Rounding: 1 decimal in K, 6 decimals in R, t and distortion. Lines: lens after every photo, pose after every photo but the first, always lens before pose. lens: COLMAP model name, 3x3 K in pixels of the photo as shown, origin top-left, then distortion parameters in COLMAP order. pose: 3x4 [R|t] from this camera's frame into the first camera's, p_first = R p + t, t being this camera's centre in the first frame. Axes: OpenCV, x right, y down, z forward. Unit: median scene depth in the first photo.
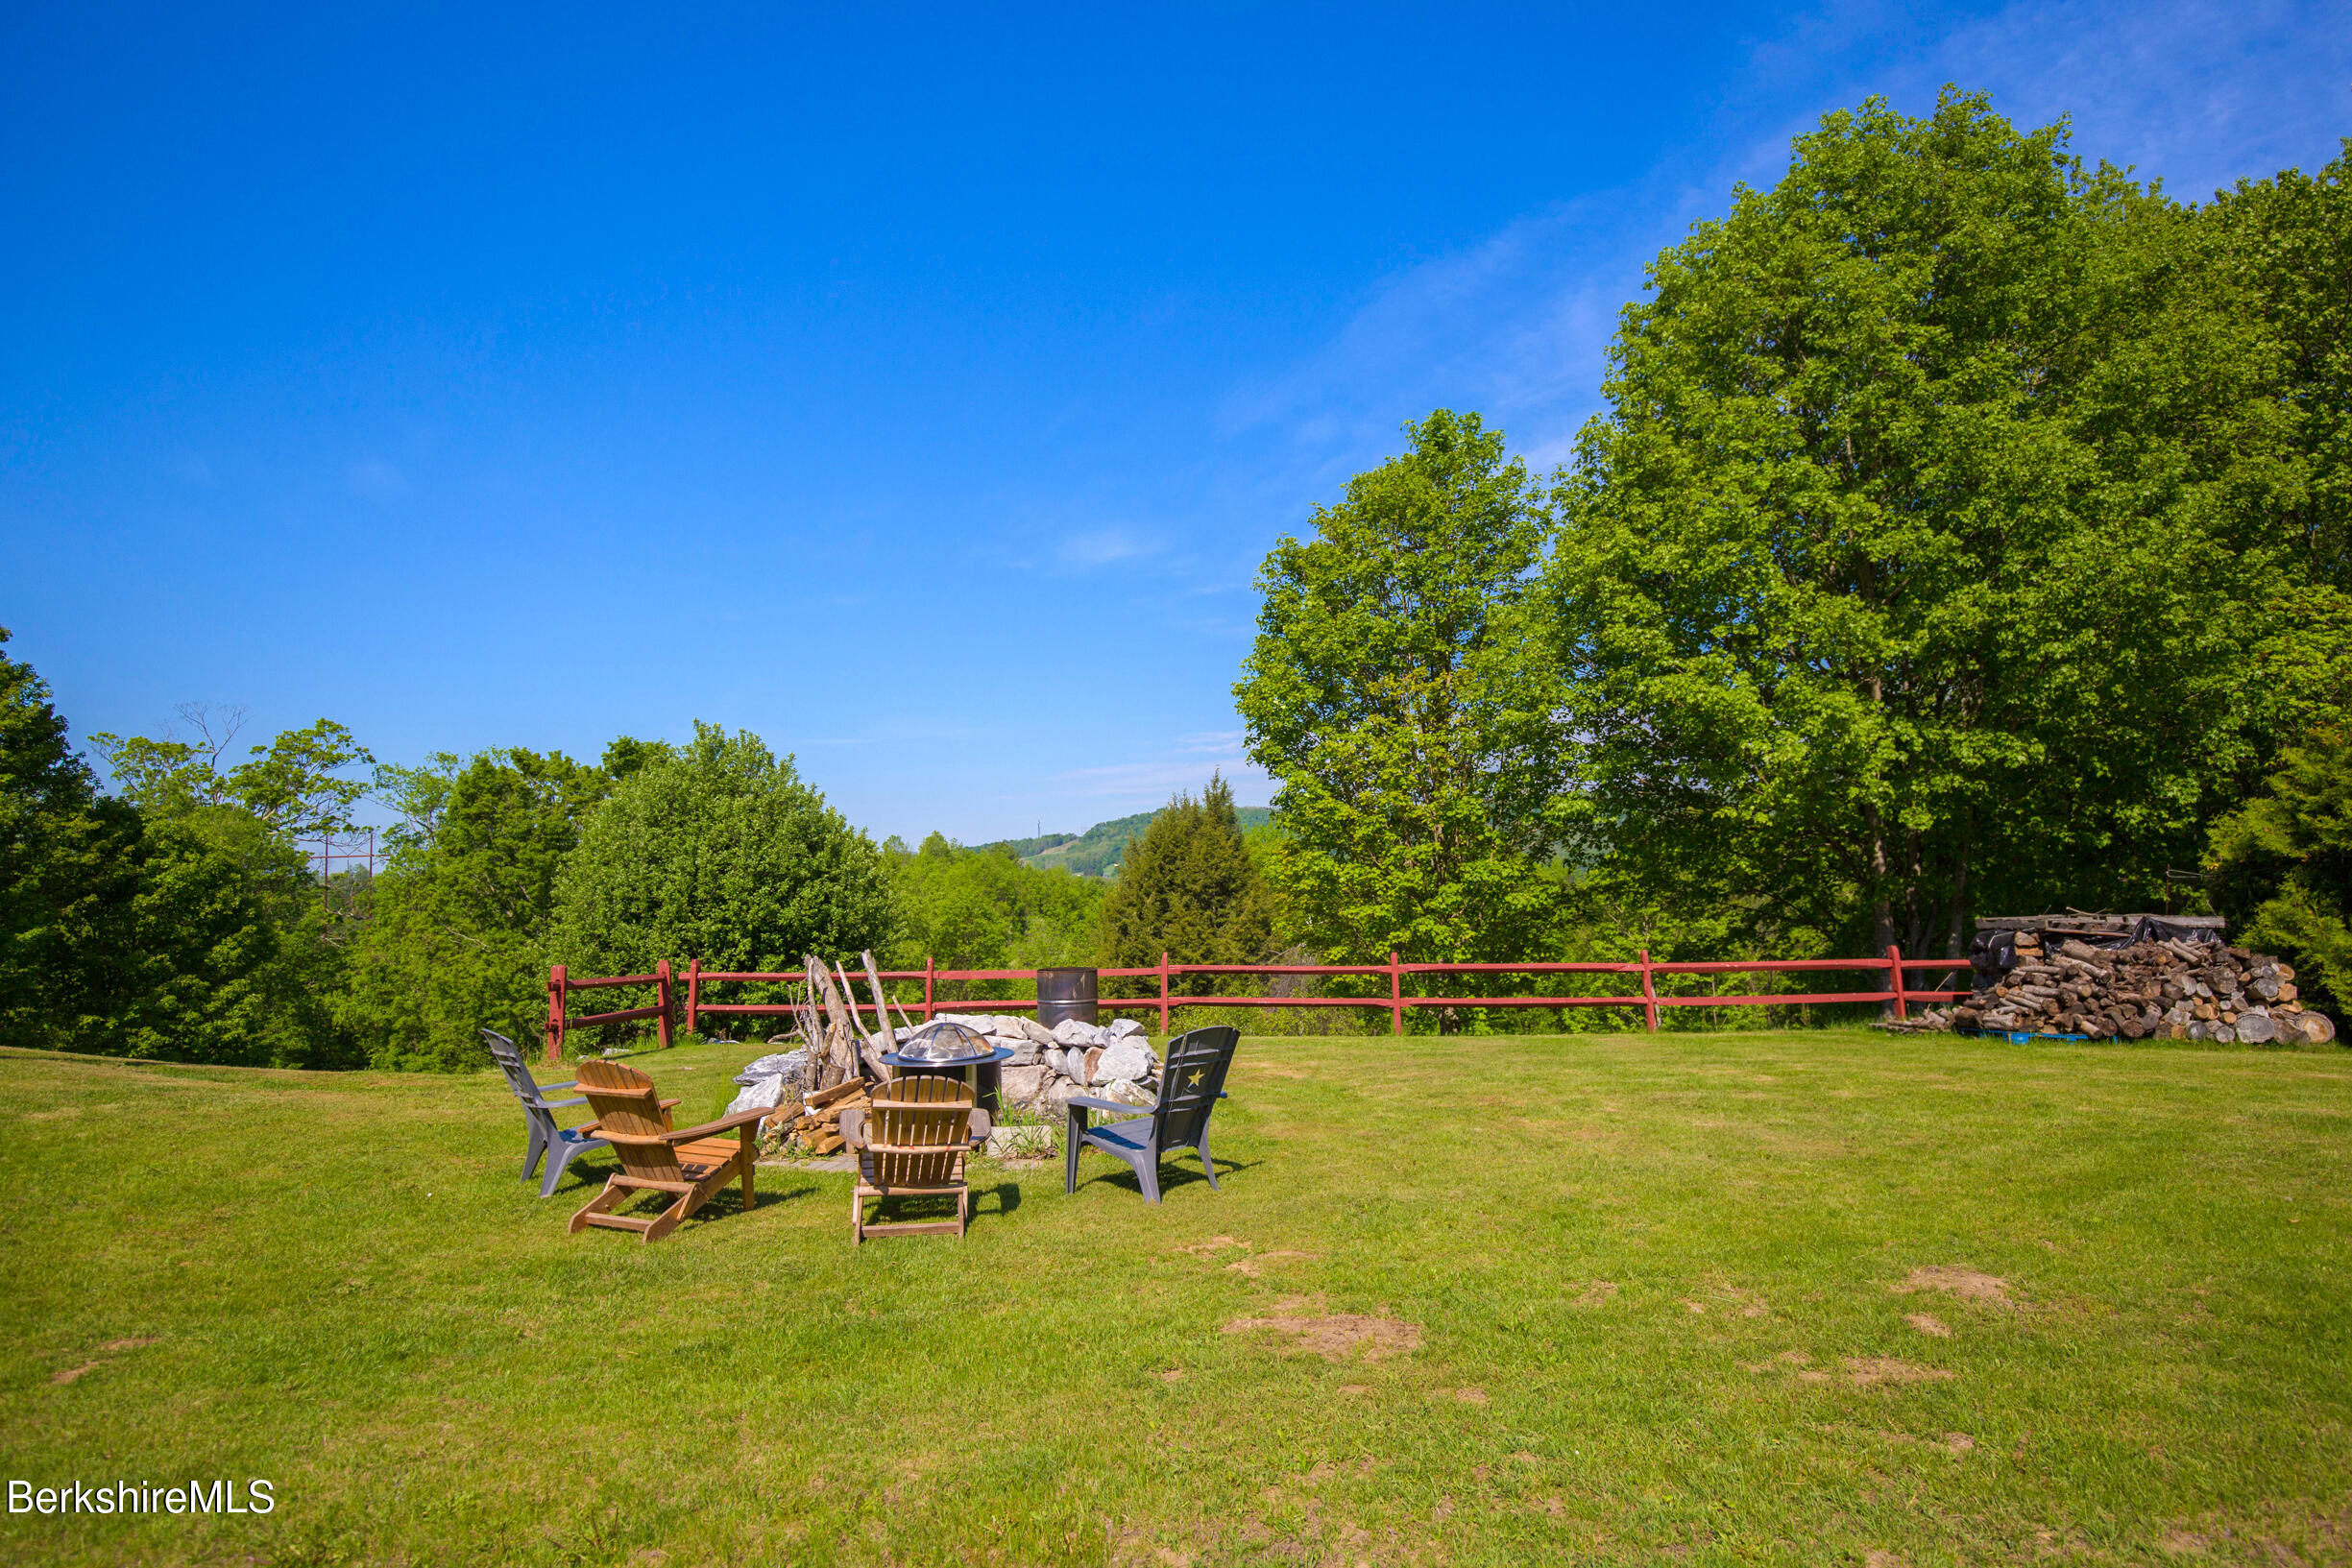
lens RADIAL K [[1291.1, 0, 1202.3], [0, 1291.1, 790.1], [0, 0, 1]] dist [-0.018652, -0.000784]
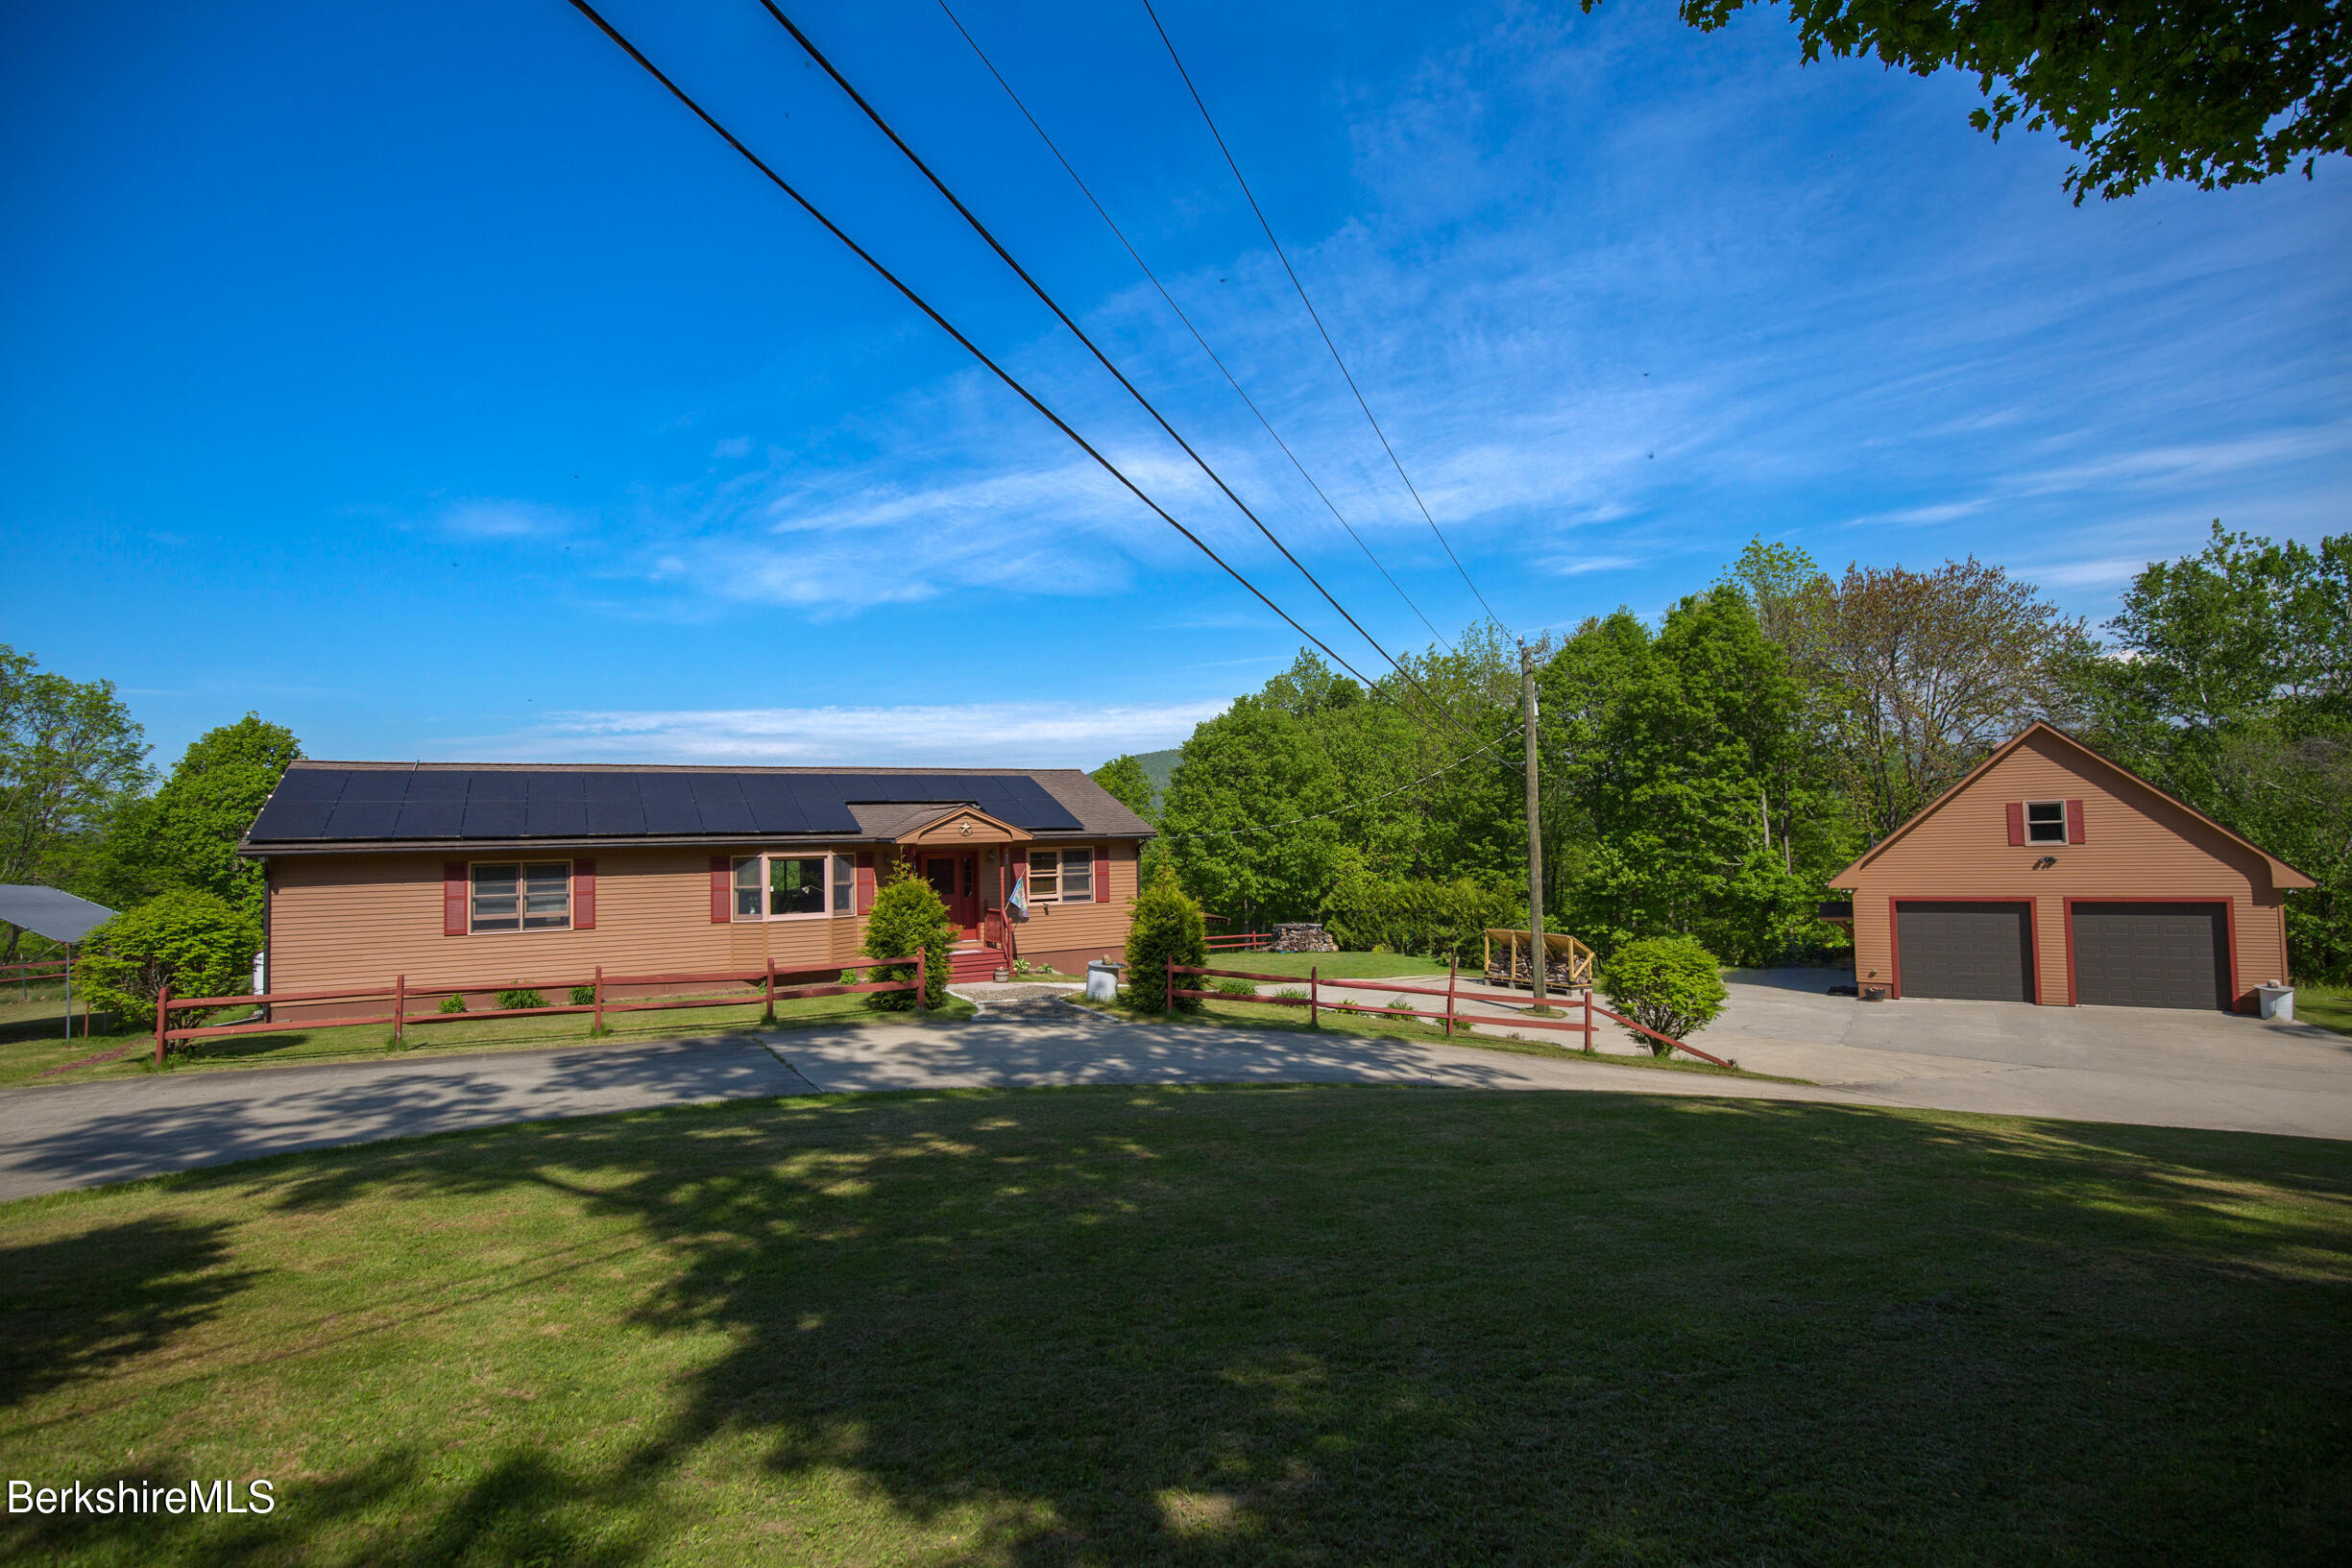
lens RADIAL K [[1084.4, 0, 1190.3], [0, 1084.4, 785.6], [0, 0, 1]] dist [-0.031133, 0.002533]
pose [[0.872477, 0.036126, 0.487318, -1.585754], [-0.040426, 0.999181, -0.001694, -0.389277], [-0.486980, -0.018223, 0.873223, -2.251411]]
